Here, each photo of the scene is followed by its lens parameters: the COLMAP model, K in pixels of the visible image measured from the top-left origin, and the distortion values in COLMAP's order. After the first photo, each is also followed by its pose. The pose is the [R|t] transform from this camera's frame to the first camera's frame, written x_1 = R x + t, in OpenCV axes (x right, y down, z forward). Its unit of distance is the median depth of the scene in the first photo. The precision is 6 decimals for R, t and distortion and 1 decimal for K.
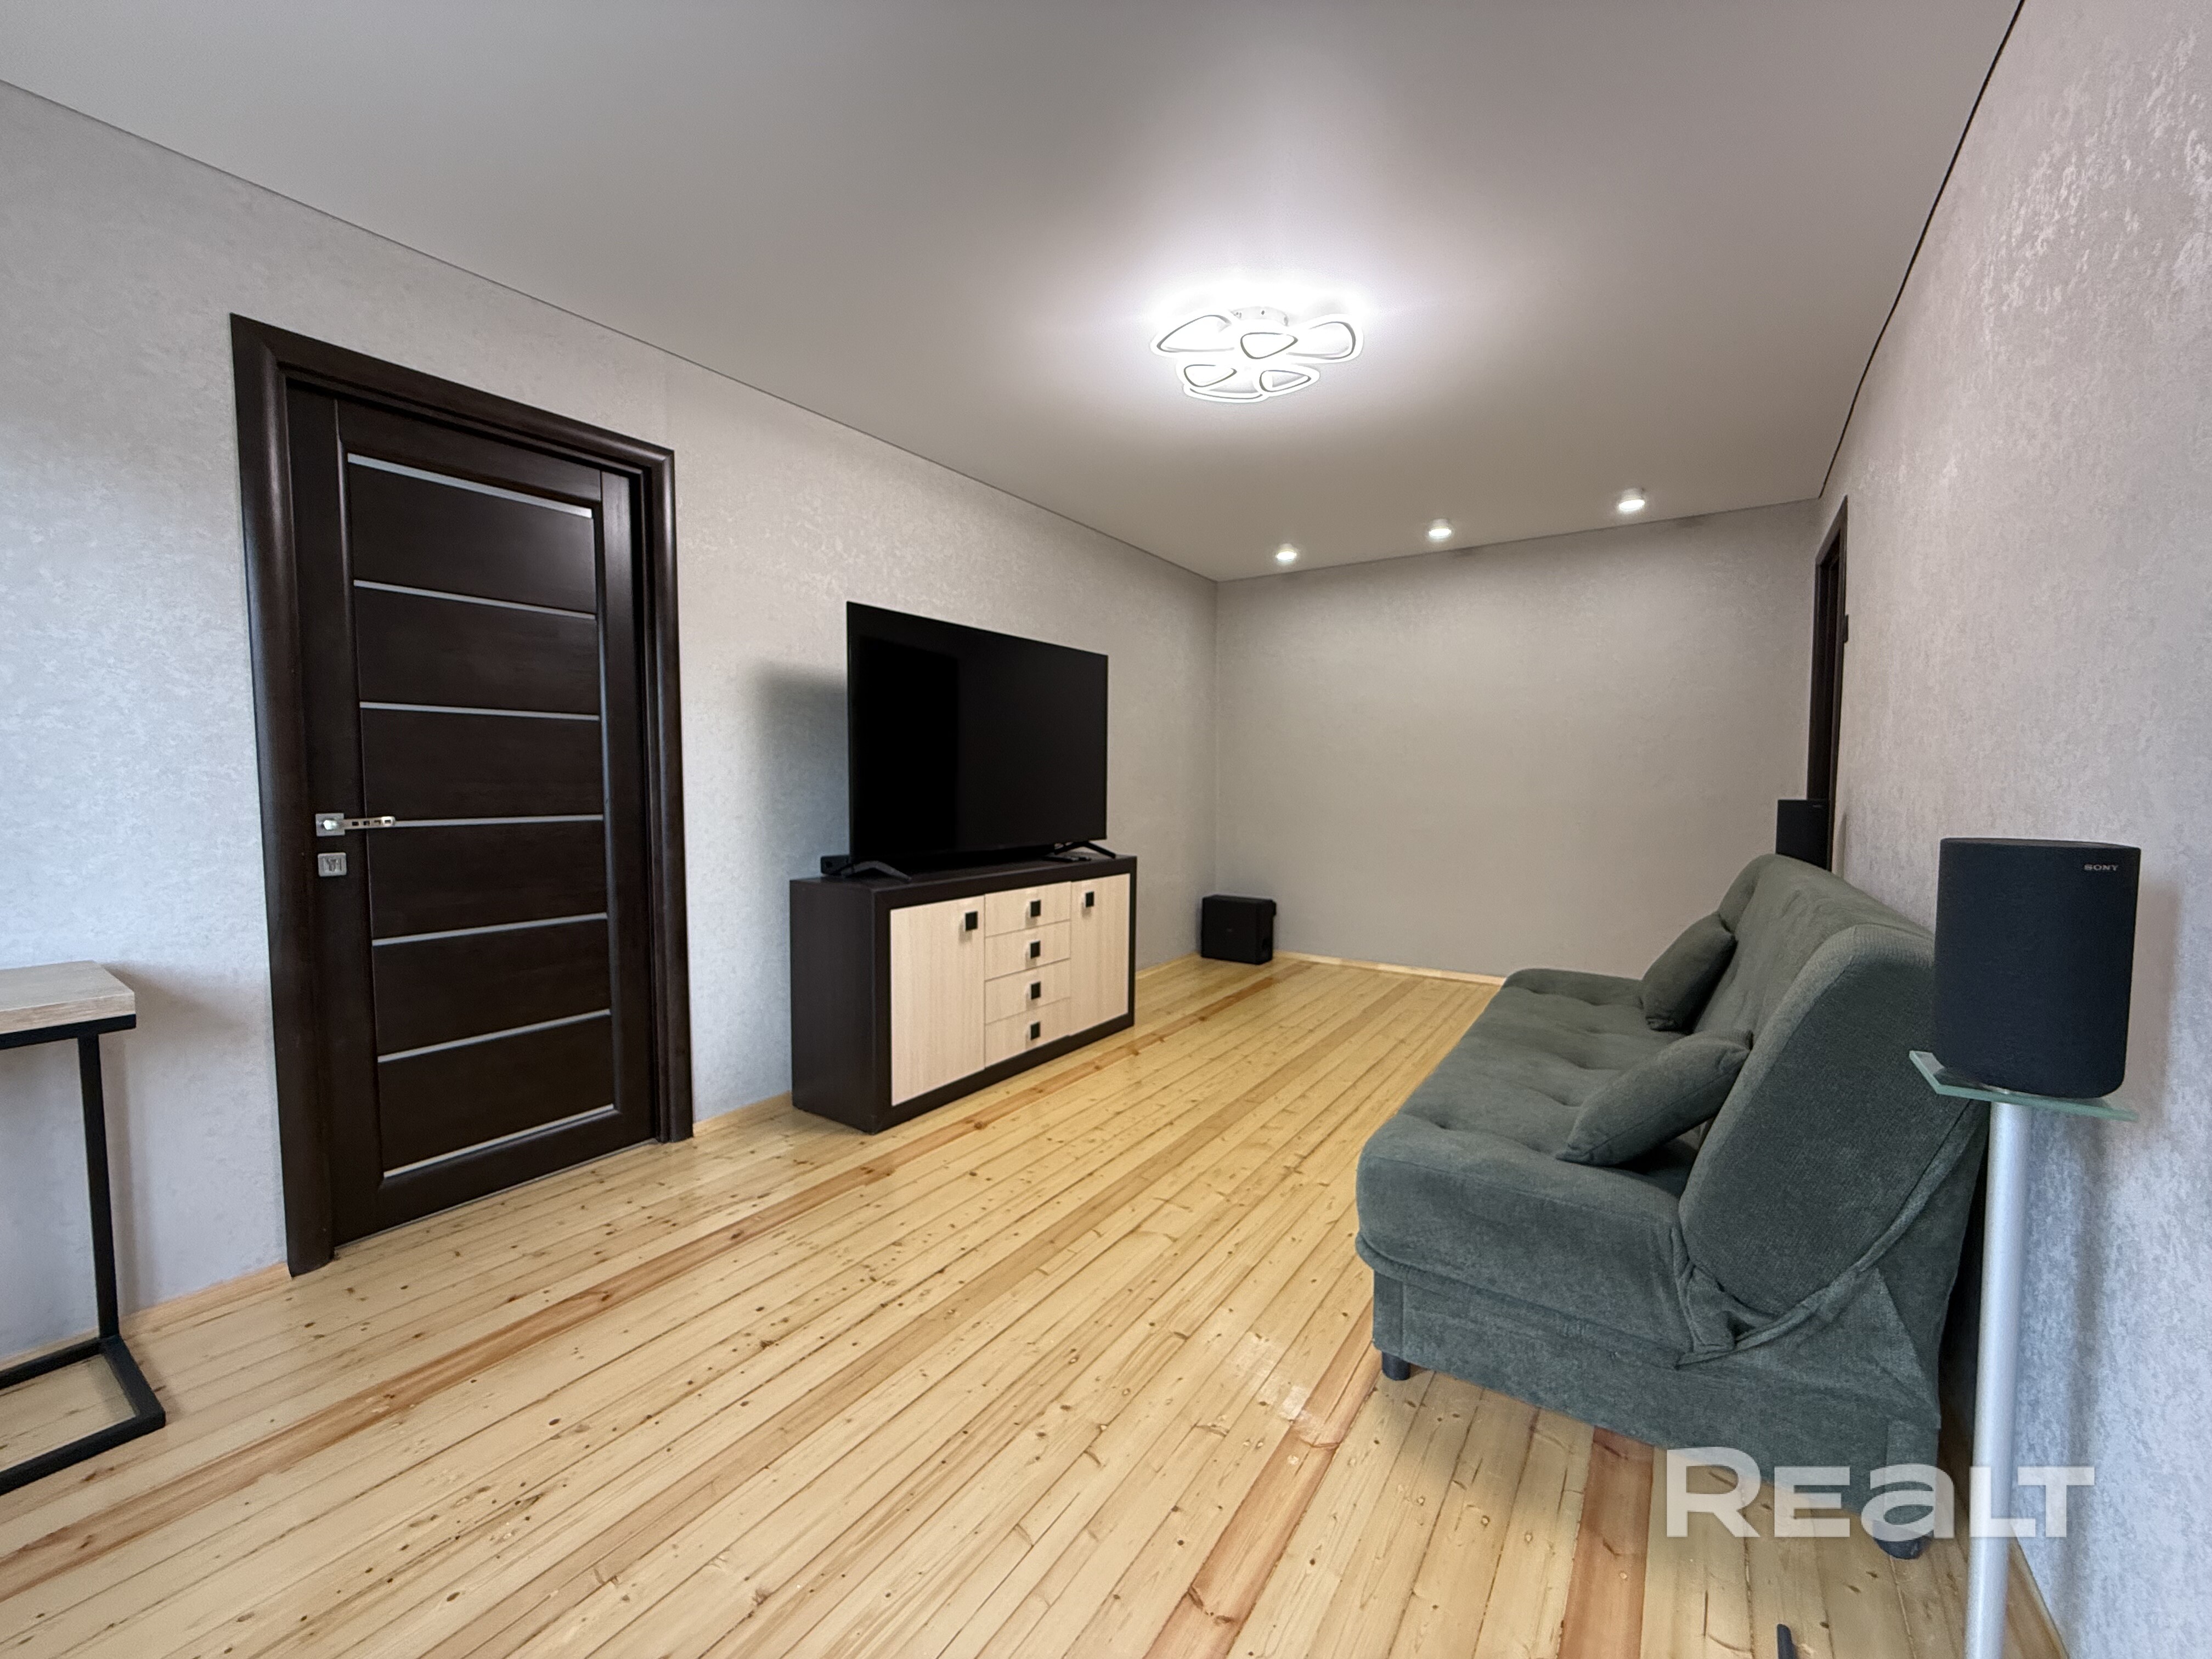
lens RADIAL K [[884.7, 0, 1112.9], [0, 884.7, 830.5], [0, 0, 1]] dist [-0.000796, 0.000140]
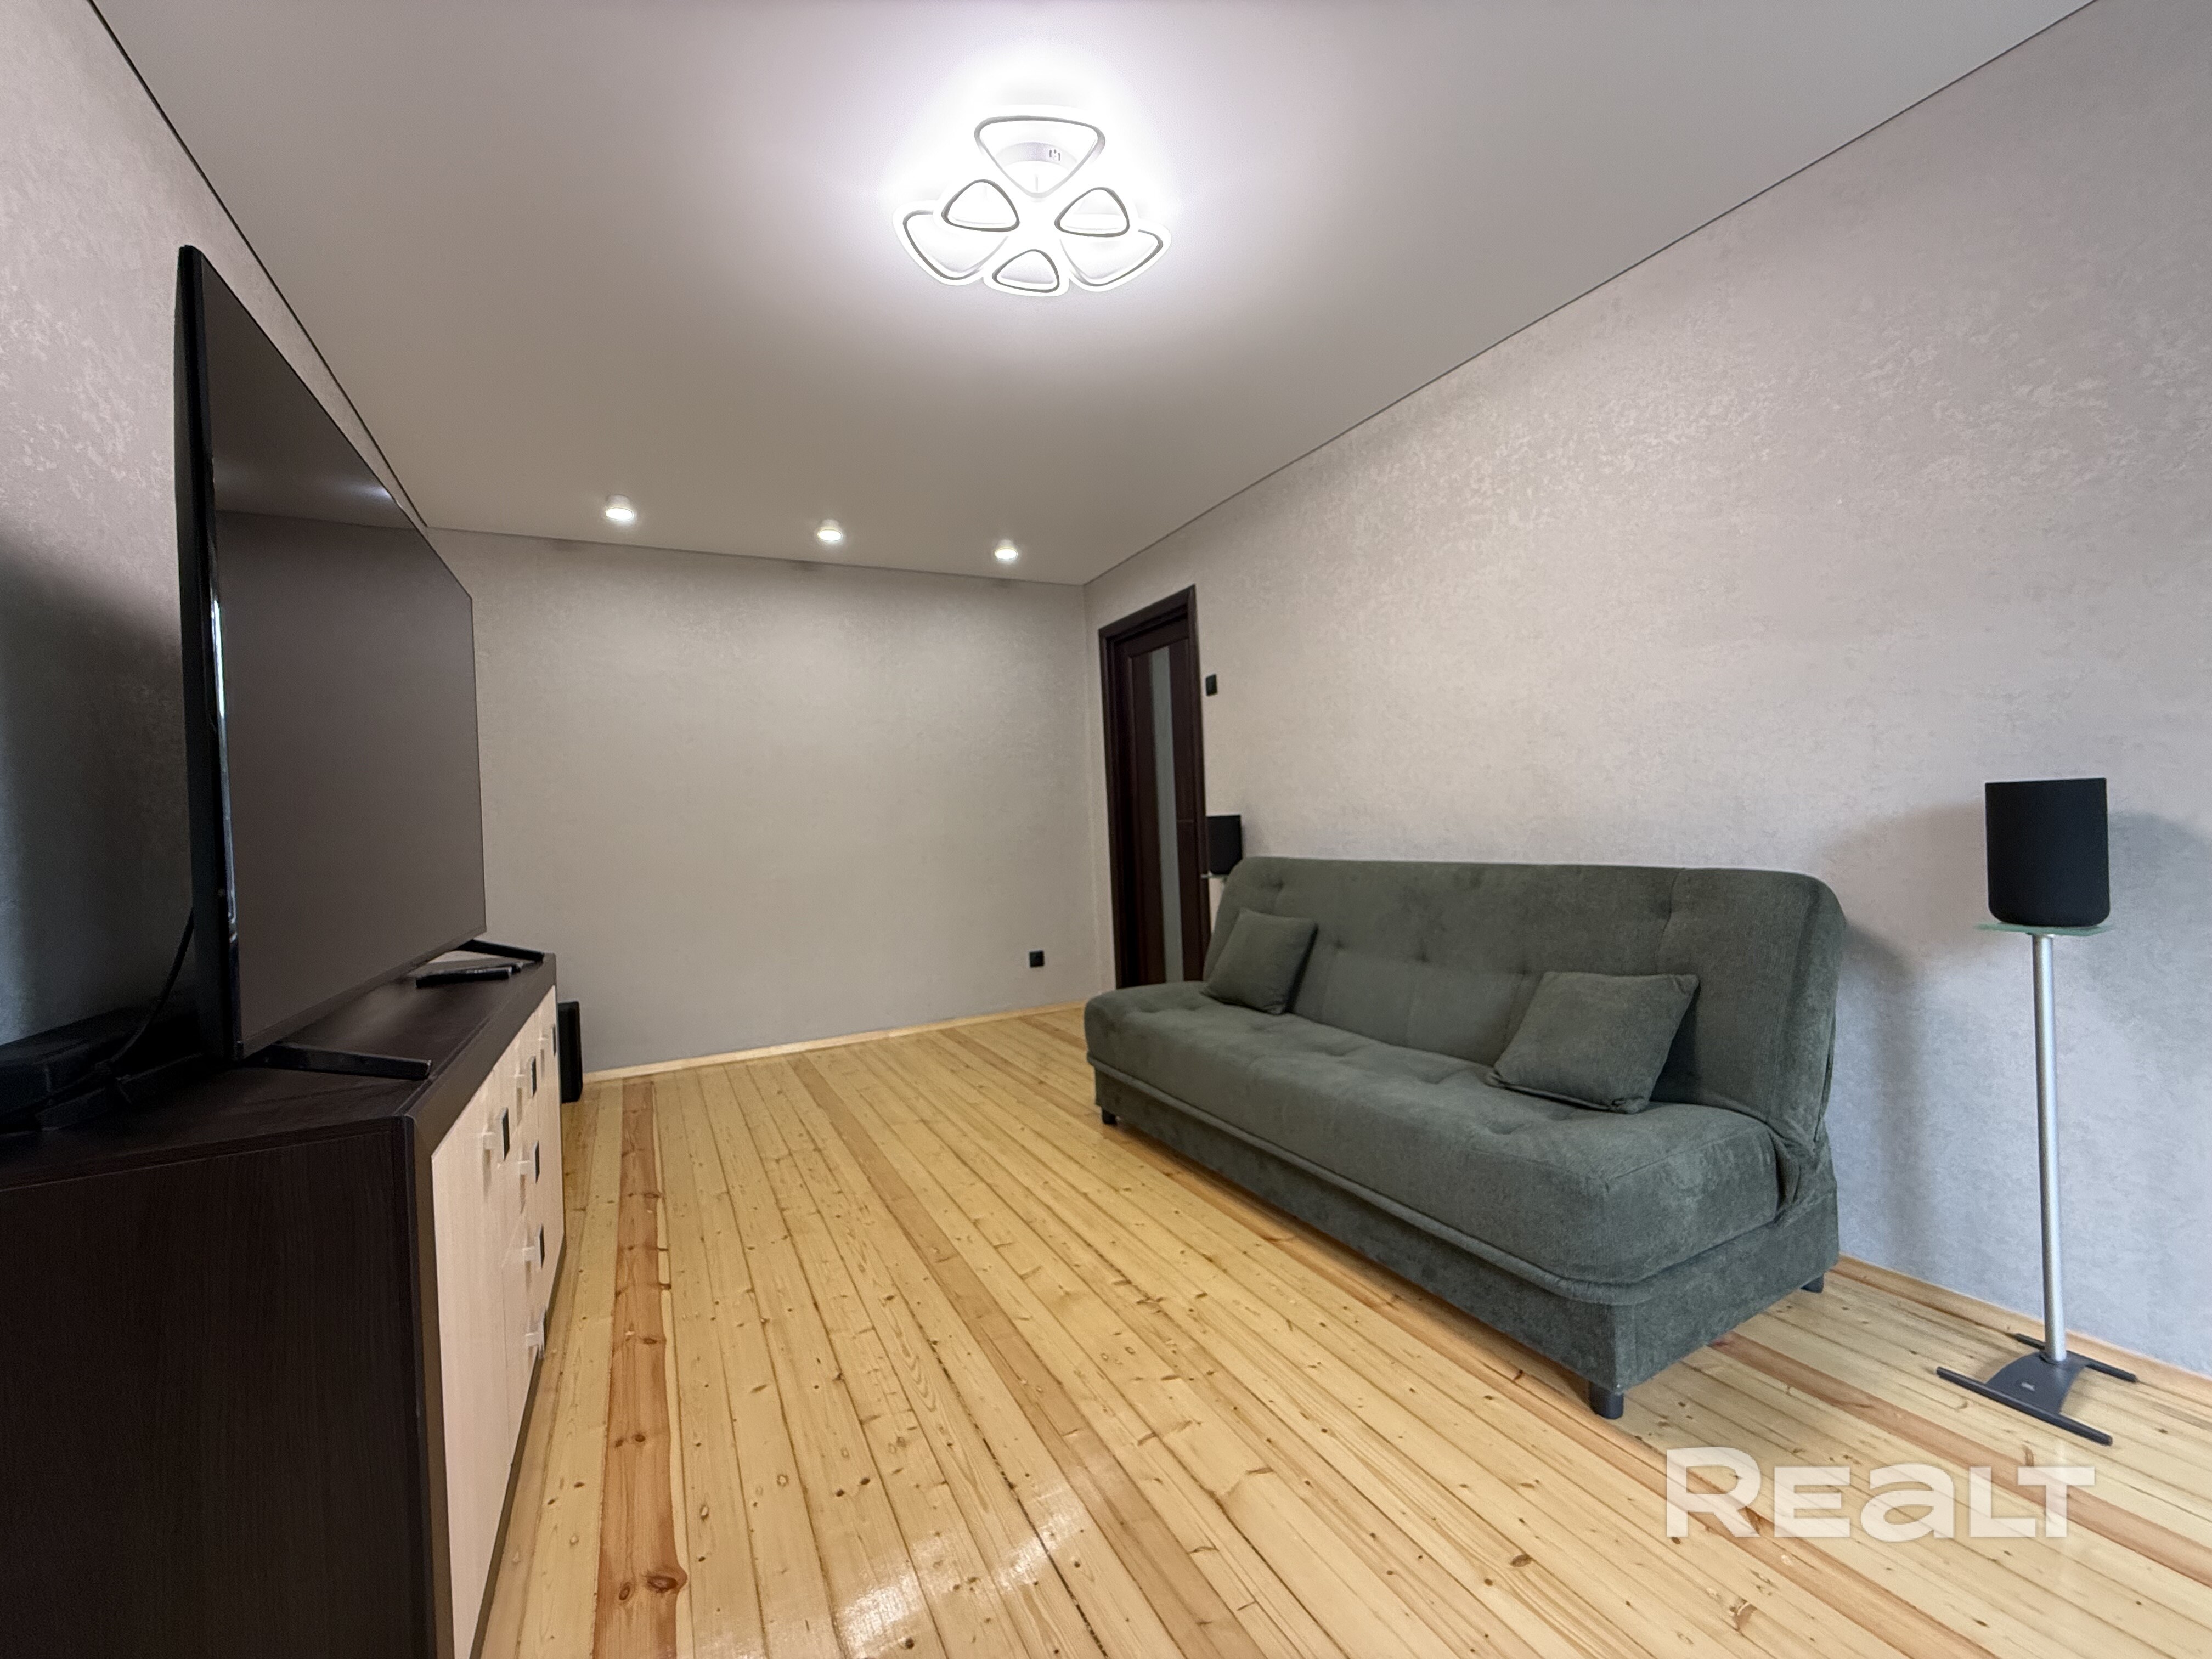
lens RADIAL K [[884.7, 0, 1106.2], [0, 884.7, 818.4], [0, 0, 1]] dist [-0.000796, 0.000140]
pose [[0.482106, -0.023249, 0.875804, -0.483219], [0.094431, 0.995203, -0.025563, -0.014288], [-0.871009, 0.095027, 0.481989, 0.642078]]
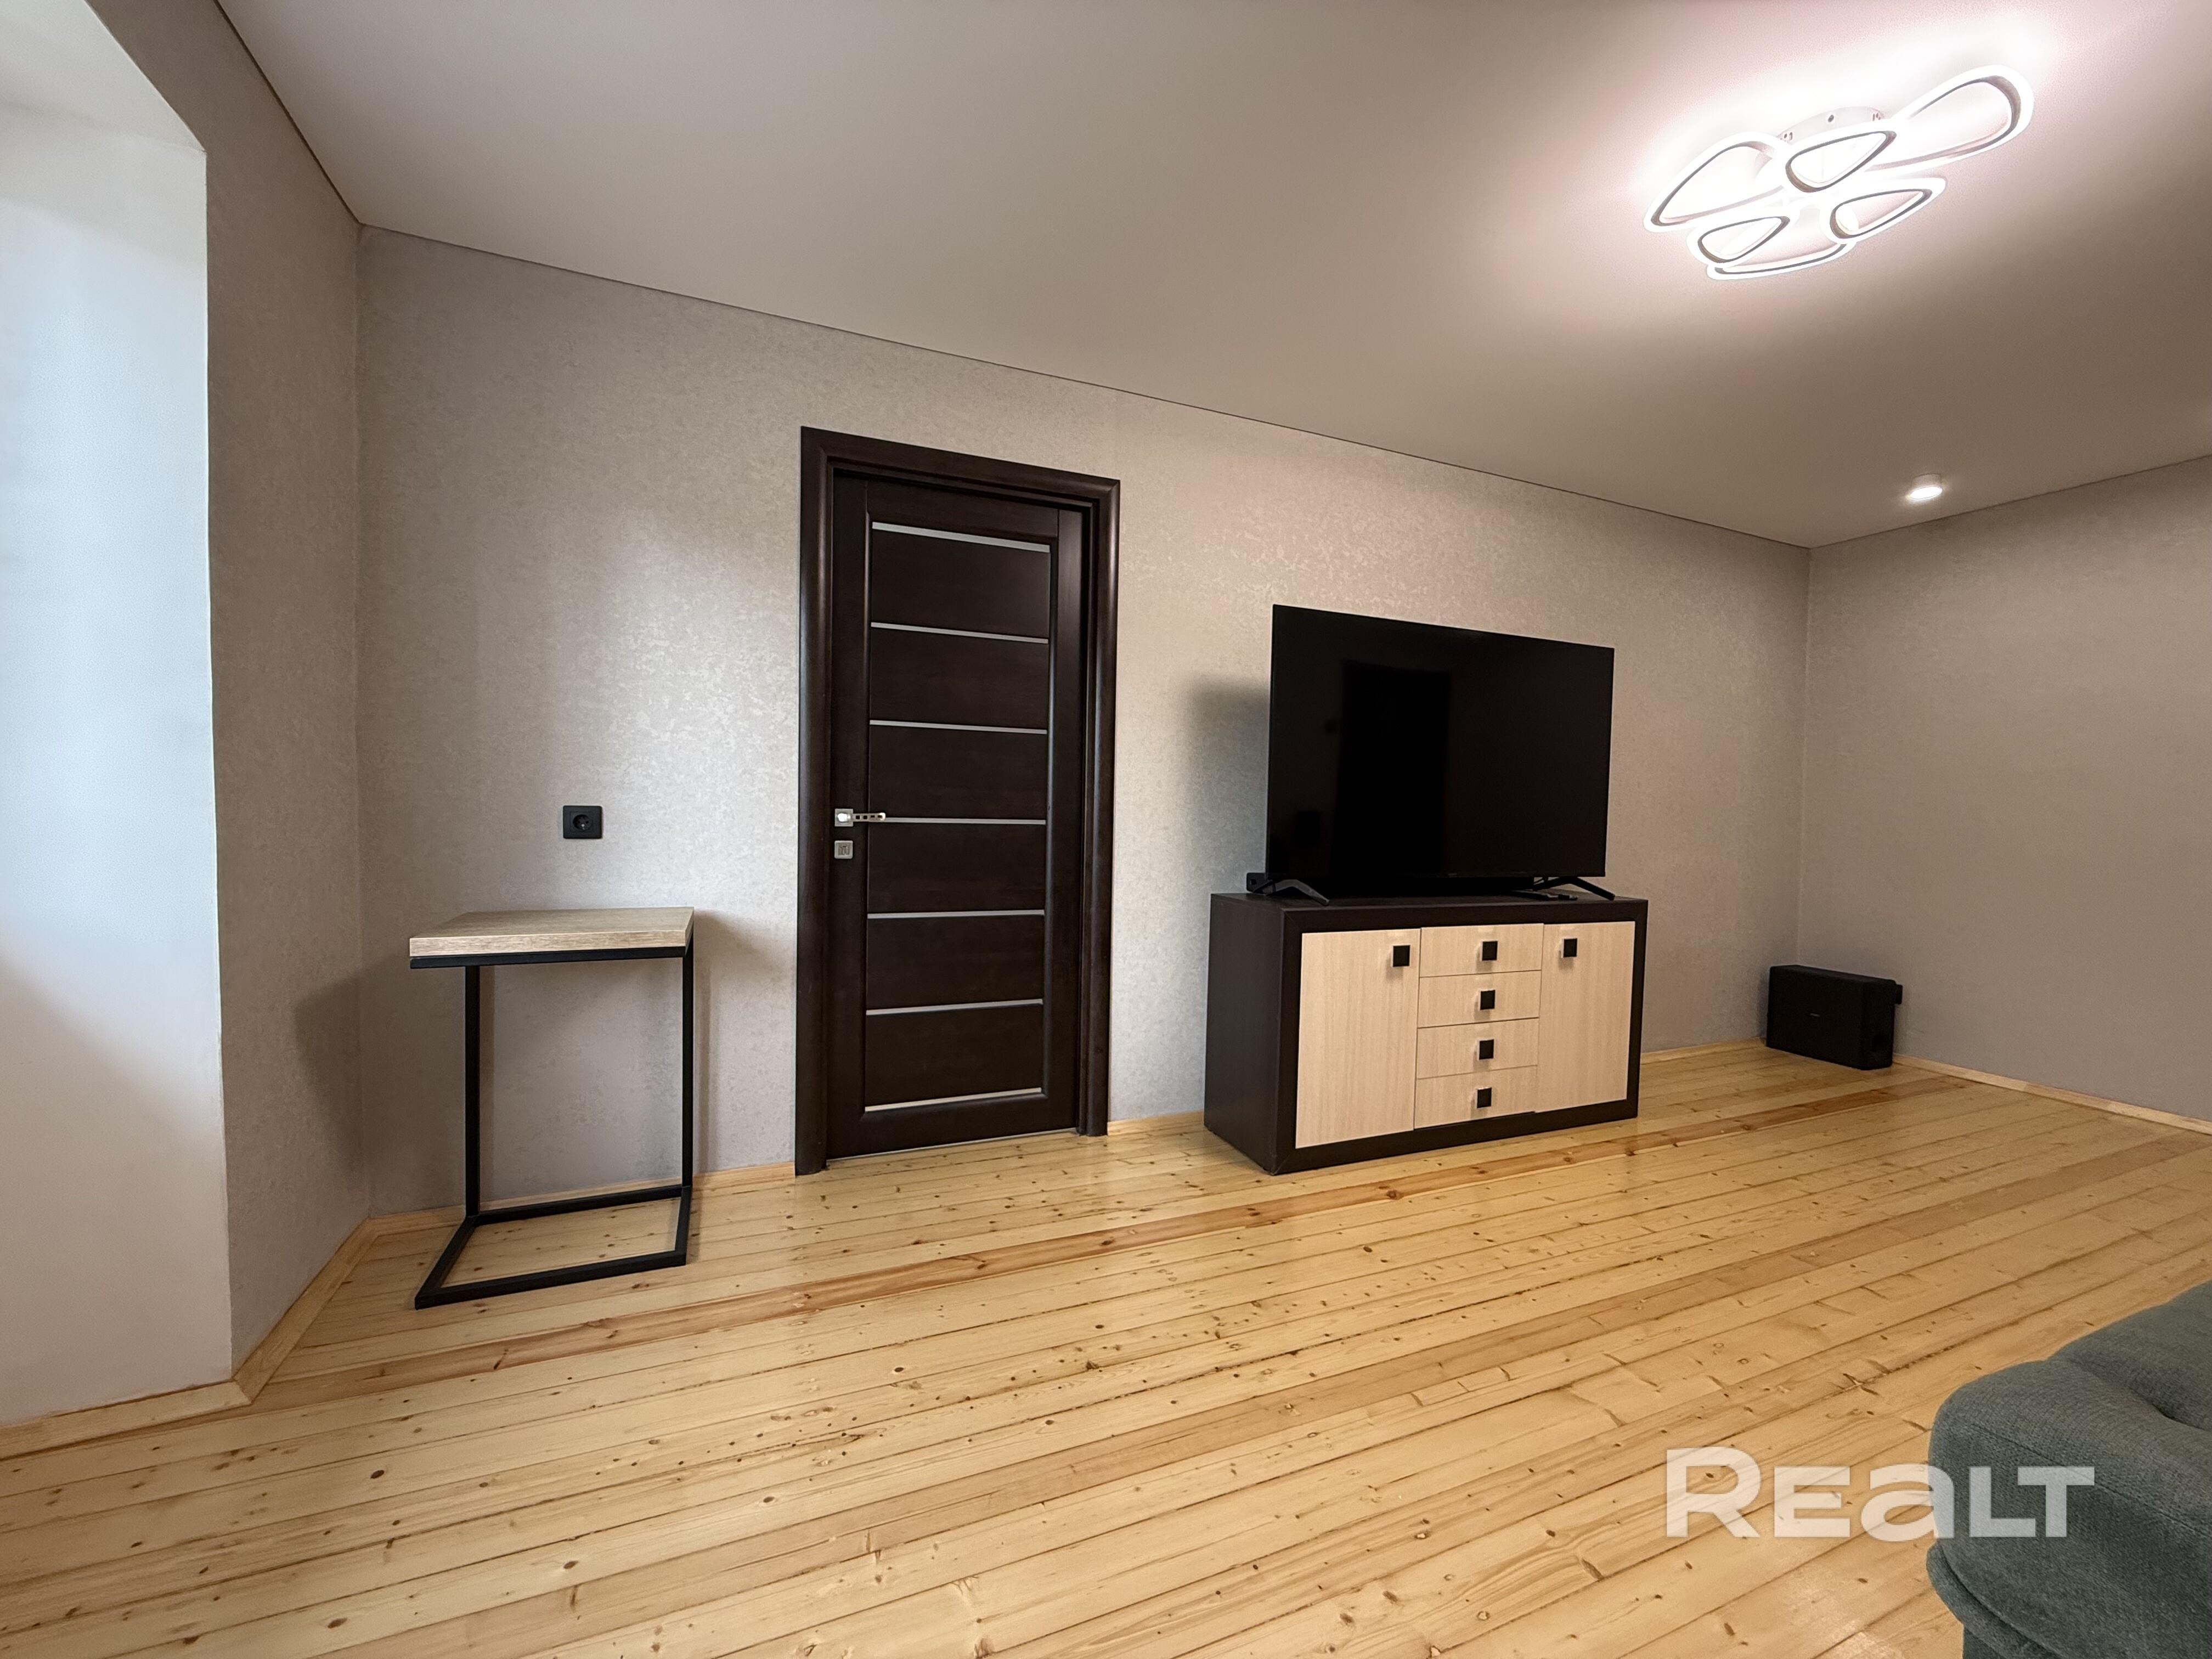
lens RADIAL K [[884.7, 0, 1102.9], [0, 884.7, 829.6], [0, 0, 1]] dist [-0.000796, 0.000140]
pose [[0.833560, 0.027459, -0.551746, 0.088915], [-0.050846, 0.998338, -0.027133, 0.020751], [0.550084, 0.050671, 0.833570, 0.129516]]
